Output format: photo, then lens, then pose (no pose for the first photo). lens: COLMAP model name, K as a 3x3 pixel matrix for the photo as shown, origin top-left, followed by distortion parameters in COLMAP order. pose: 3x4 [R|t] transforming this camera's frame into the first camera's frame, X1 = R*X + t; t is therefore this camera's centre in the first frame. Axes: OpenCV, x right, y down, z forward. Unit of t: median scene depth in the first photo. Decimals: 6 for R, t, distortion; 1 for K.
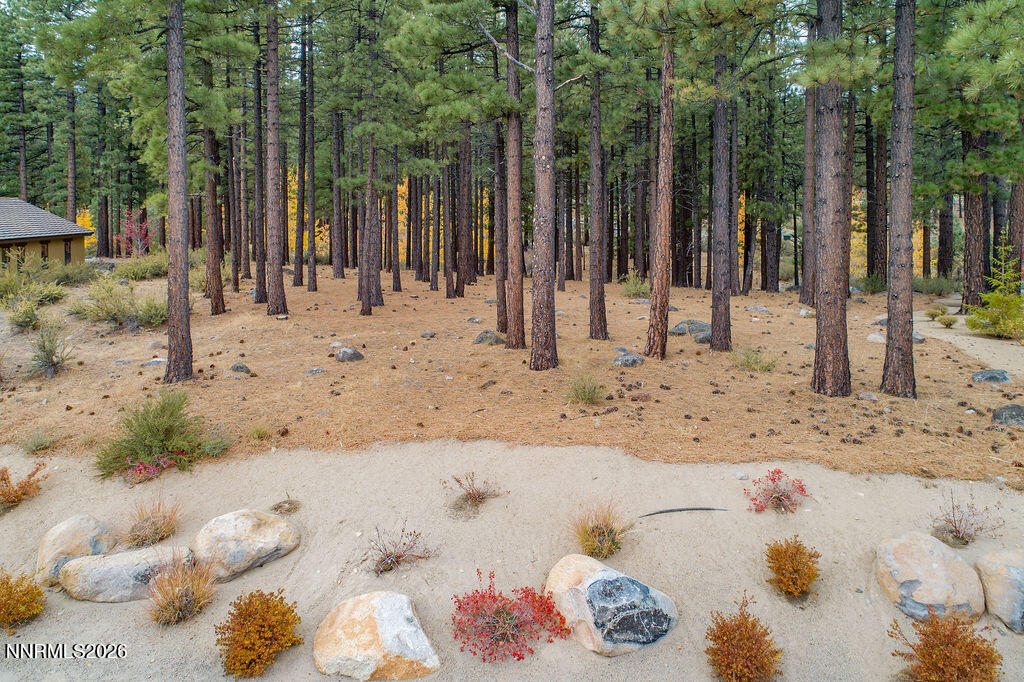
lens RADIAL K [[698.8, 0, 511.6], [0, 698.8, 334.0], [0, 0, 1]] dist [0.011014, -0.002916]
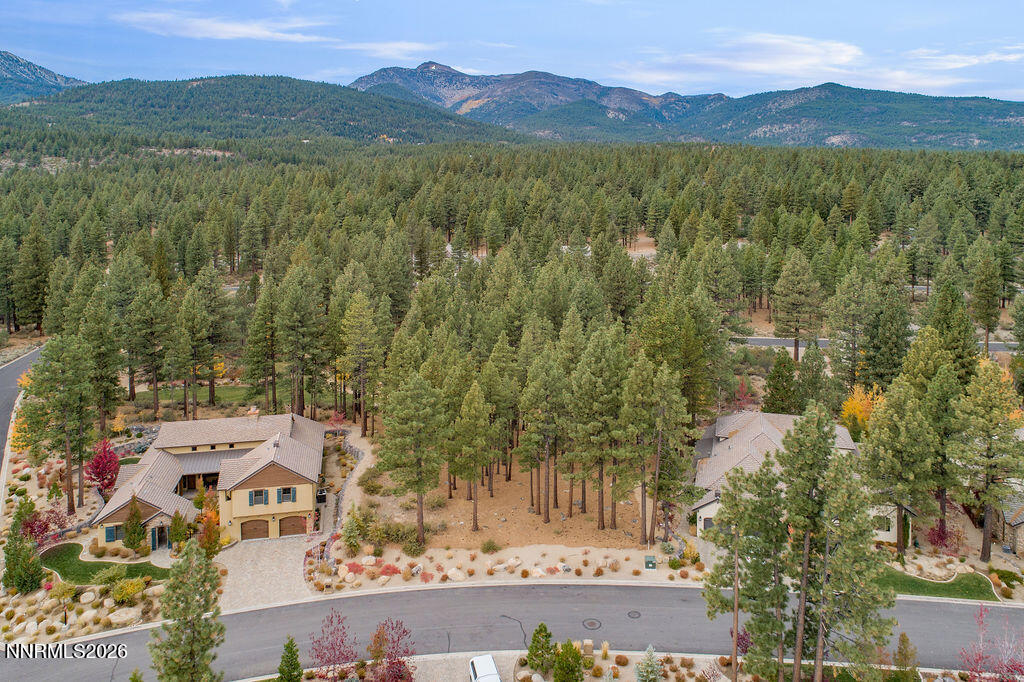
lens RADIAL K [[698.8, 0, 502.7], [0, 698.8, 338.1], [0, 0, 1]] dist [0.011014, -0.002916]
pose [[0.994524, -0.022694, 0.102010, -1.233170], [0.020252, 0.999484, 0.024917, -2.310255], [-0.102523, -0.022715, 0.994471, -6.414233]]
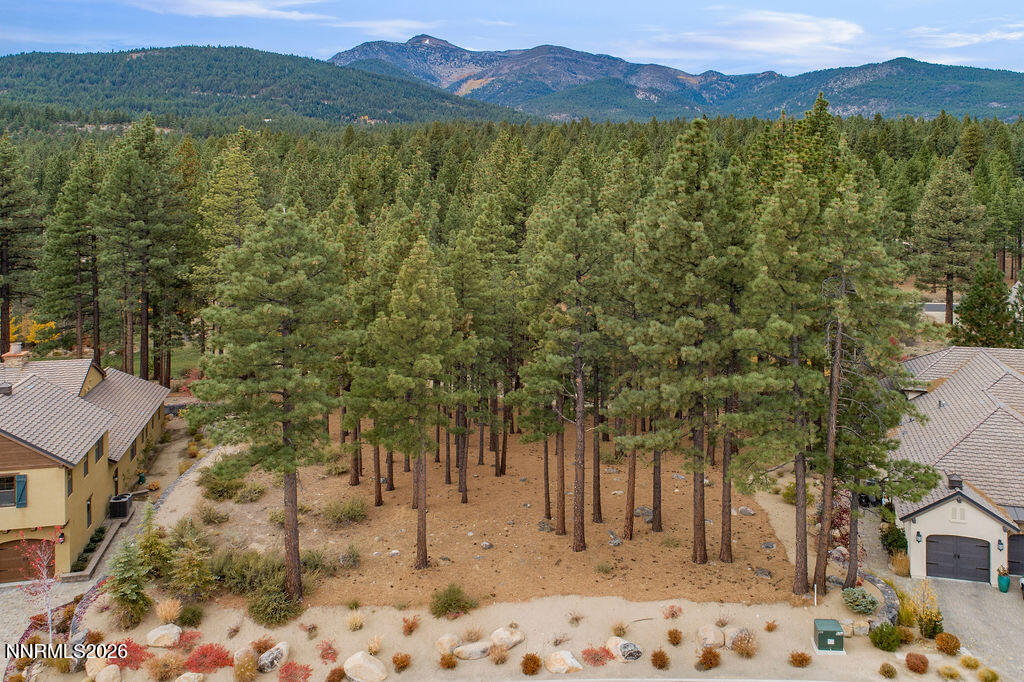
lens RADIAL K [[846.2, 0, 521.3], [0, 846.2, 347.5], [0, 0, 1]] dist [0.004774, 0.004180]
pose [[0.993138, -0.023974, 0.114464, -0.736443], [0.023843, 0.999713, 0.002517, -1.035036], [-0.114491, 0.000230, 0.993424, -2.832302]]
